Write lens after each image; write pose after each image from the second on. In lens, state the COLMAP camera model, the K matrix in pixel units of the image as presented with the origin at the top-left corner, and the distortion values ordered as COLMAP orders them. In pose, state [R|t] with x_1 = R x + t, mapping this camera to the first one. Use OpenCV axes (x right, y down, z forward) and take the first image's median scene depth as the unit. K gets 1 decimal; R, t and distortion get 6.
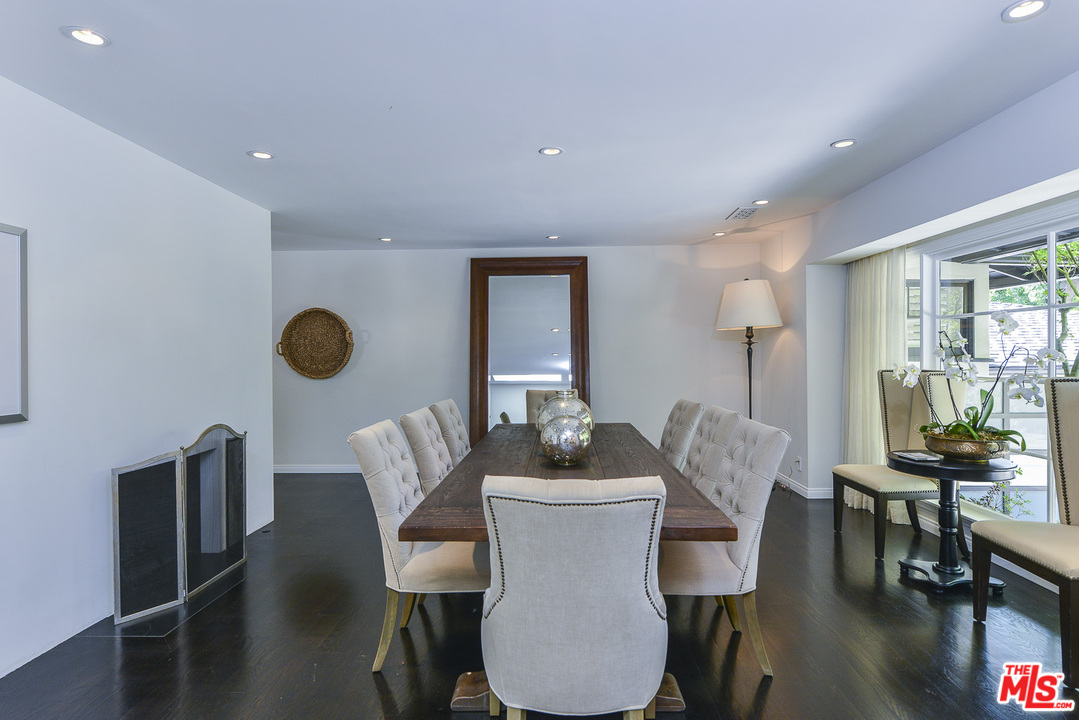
lens RADIAL K [[571.8, 0, 542.0], [0, 571.8, 353.5], [0, 0, 1]] dist [0.003495, 0.000389]
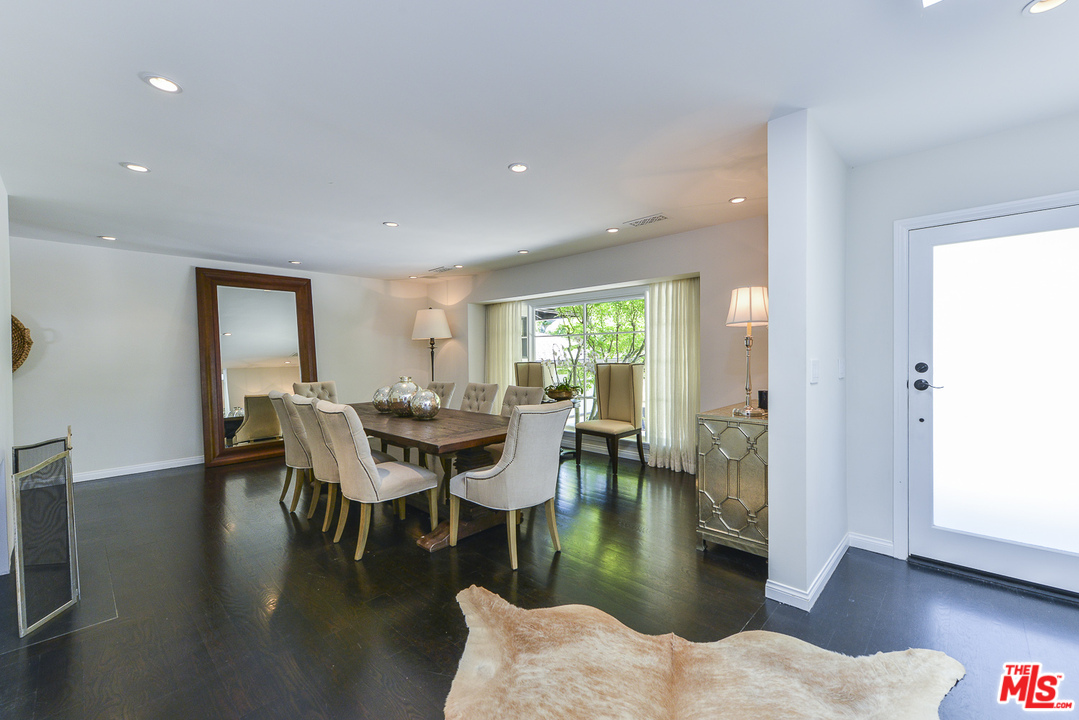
lens RADIAL K [[440.6, 0, 543.5], [0, 440.6, 359.1], [0, 0, 1]] dist [0.001942, 0.000181]
pose [[0.673391, -0.007129, 0.739252, -0.343810], [0.001869, 0.999967, 0.007940, 0.003797], [-0.739284, -0.003966, 0.673382, -0.066581]]
